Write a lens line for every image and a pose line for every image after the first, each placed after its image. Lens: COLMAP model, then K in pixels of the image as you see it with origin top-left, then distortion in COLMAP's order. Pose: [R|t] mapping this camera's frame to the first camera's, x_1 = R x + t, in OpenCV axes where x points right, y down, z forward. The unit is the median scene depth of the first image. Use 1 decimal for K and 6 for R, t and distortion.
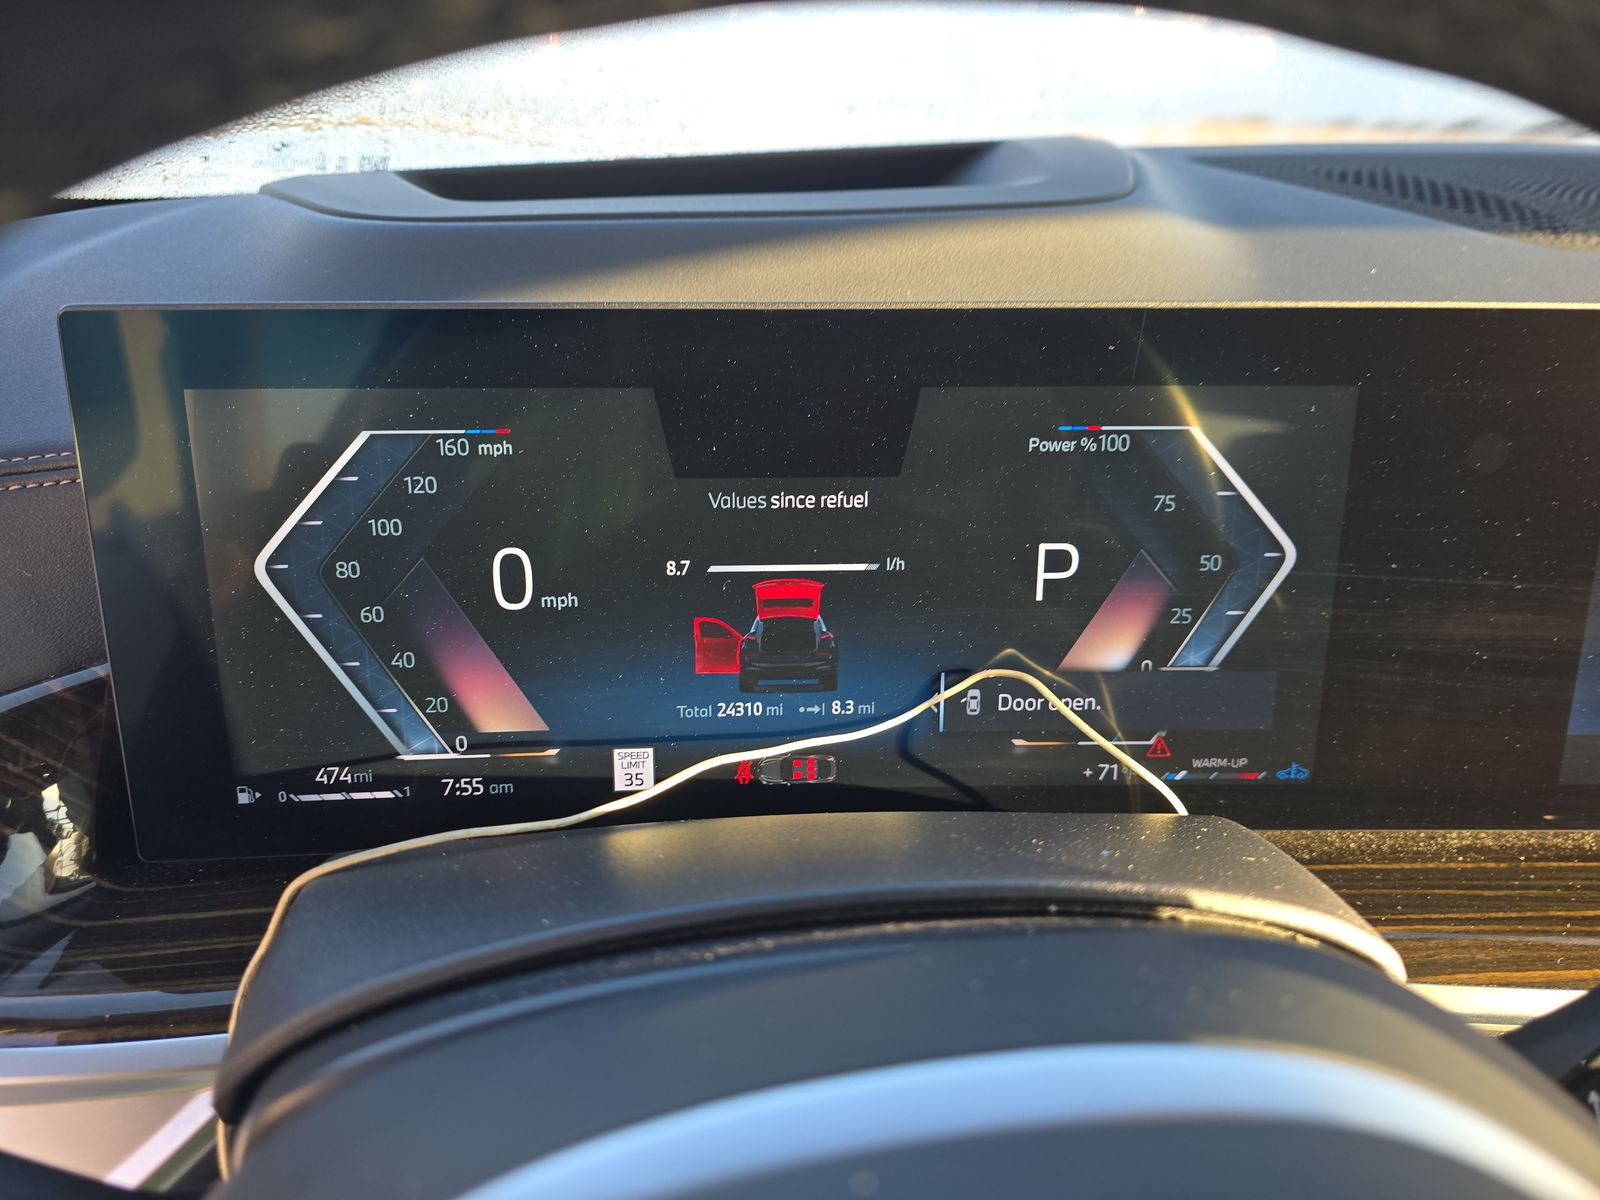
lens RADIAL K [[1173.5, 0, 800.4], [0, 1173.5, 596.7], [0, 0, 1]] dist [0.008346, 0.008020]
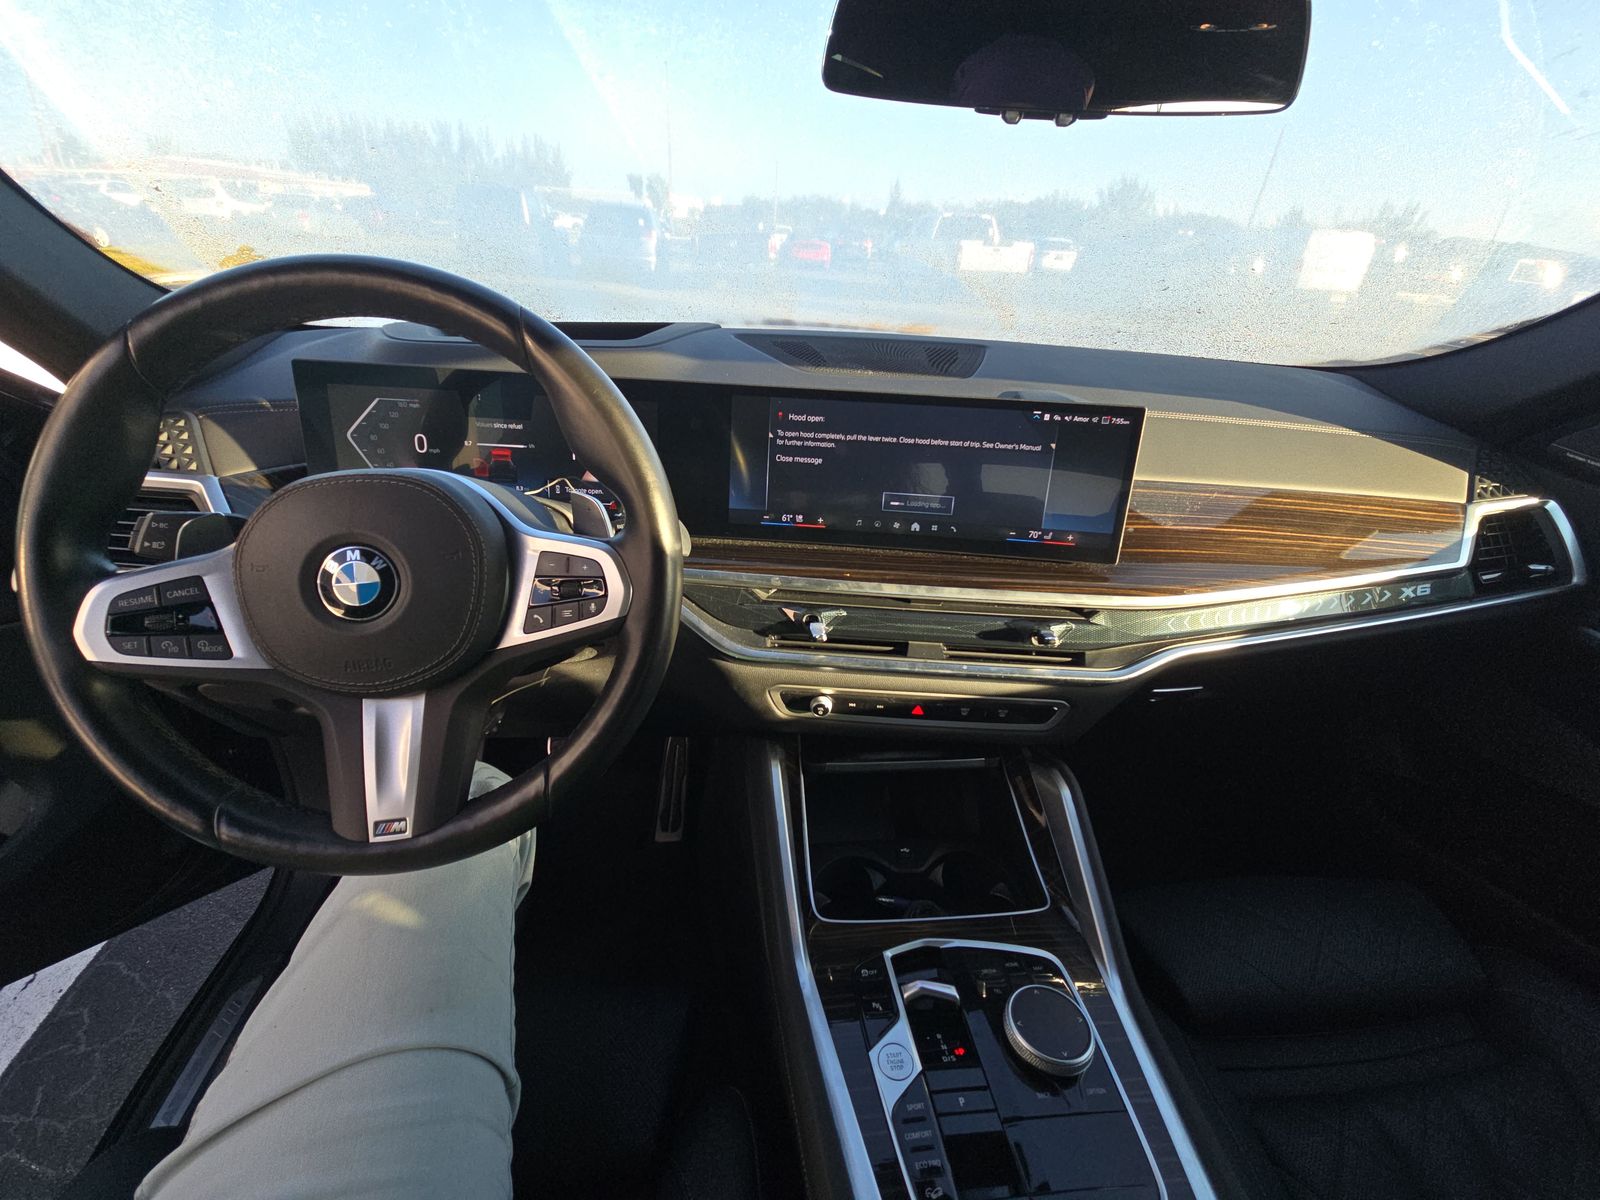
lens RADIAL K [[647.3, 0, 796.6], [0, 647.3, 590.1], [0, 0, 1]] dist [0.001700, 0.000273]
pose [[0.998410, 0.049766, 0.026489, 0.869214], [-0.050777, 0.997948, 0.039001, 0.296819], [-0.024493, -0.040284, 0.998888, -1.021467]]
